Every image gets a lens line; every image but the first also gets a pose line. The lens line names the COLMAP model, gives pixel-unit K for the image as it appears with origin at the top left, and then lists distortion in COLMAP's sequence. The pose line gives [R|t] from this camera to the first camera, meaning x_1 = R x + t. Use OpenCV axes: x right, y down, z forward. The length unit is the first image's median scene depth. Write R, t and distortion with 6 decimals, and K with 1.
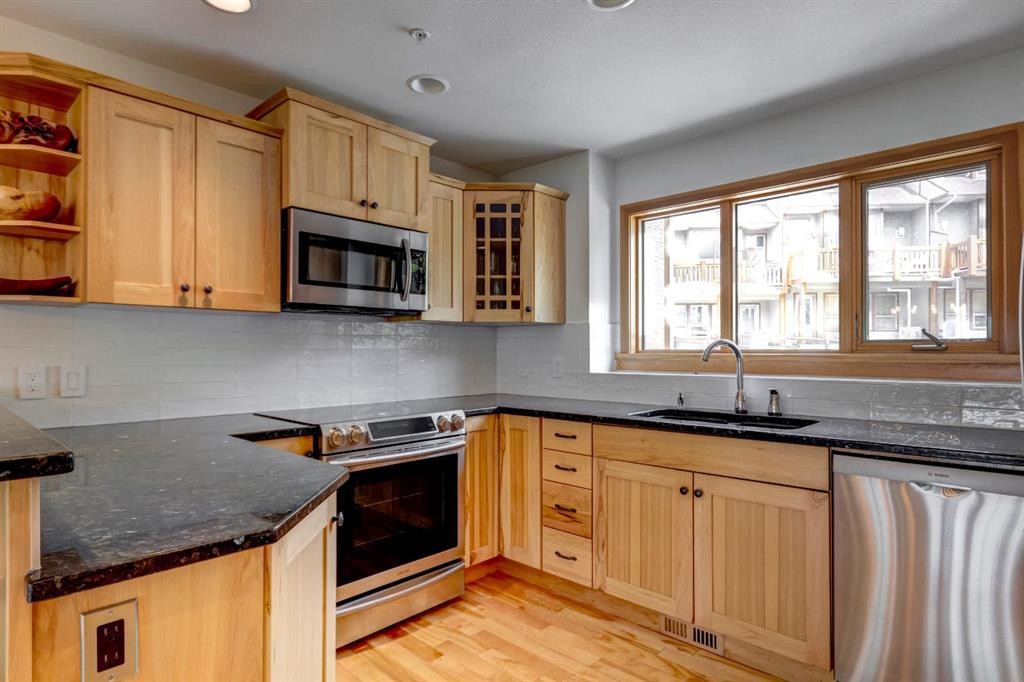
lens RADIAL K [[576.5, 0, 561.4], [0, 576.5, 344.6], [0, 0, 1]] dist [0.002930, 0.000462]
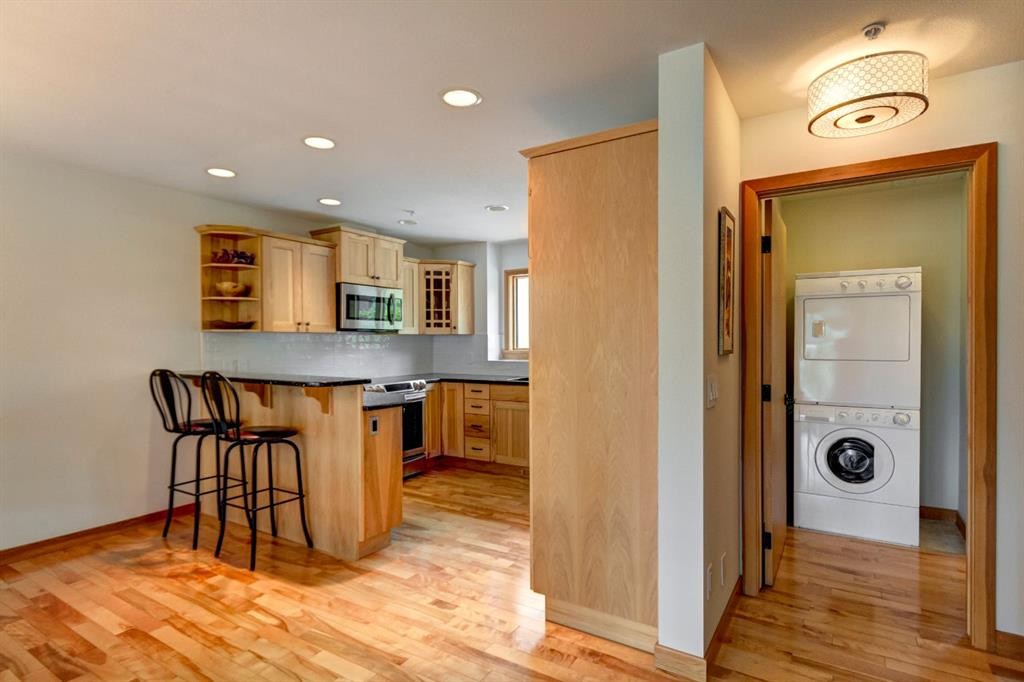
lens RADIAL K [[500.2, 0, 579.6], [0, 500.2, 345.7], [0, 0, 1]] dist [0.002223, 0.000431]
pose [[0.972181, -0.005820, 0.234158, -0.052839], [0.001855, 0.999851, 0.017149, -0.034806], [-0.234223, -0.016238, 0.972047, -0.832650]]
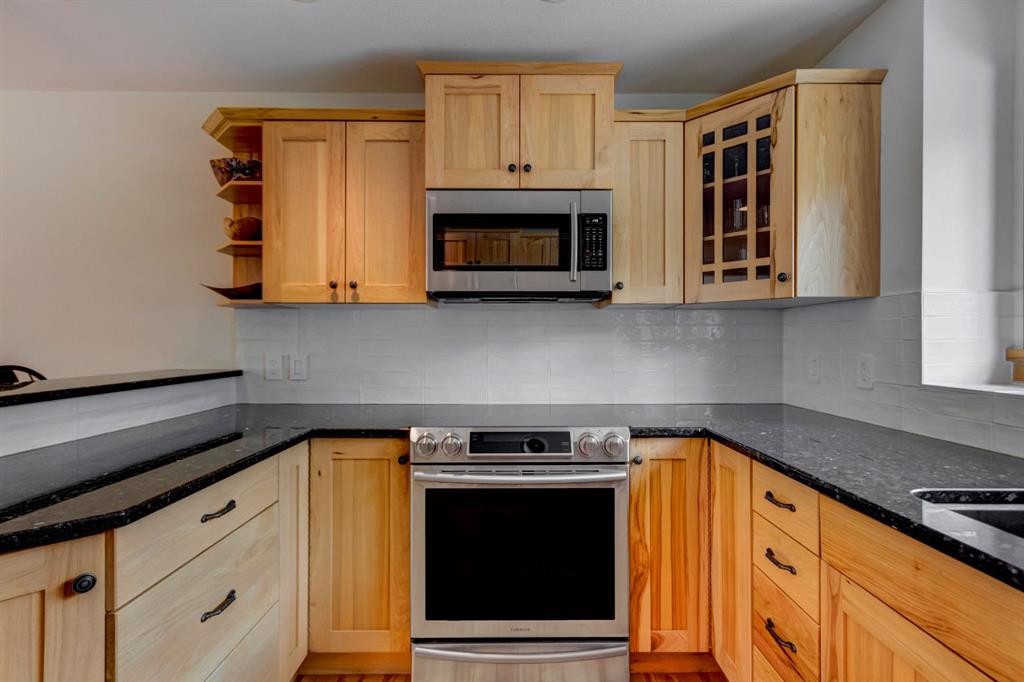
lens RADIAL K [[502.4, 0, 495.7], [0, 502.4, 342.7], [0, 0, 1]] dist [0.004375, 0.000710]
pose [[0.632528, 0.000979, -0.774537, 0.203597], [0.008001, 0.999938, 0.007798, 0.003705], [0.774496, -0.011129, 0.632481, 0.495060]]
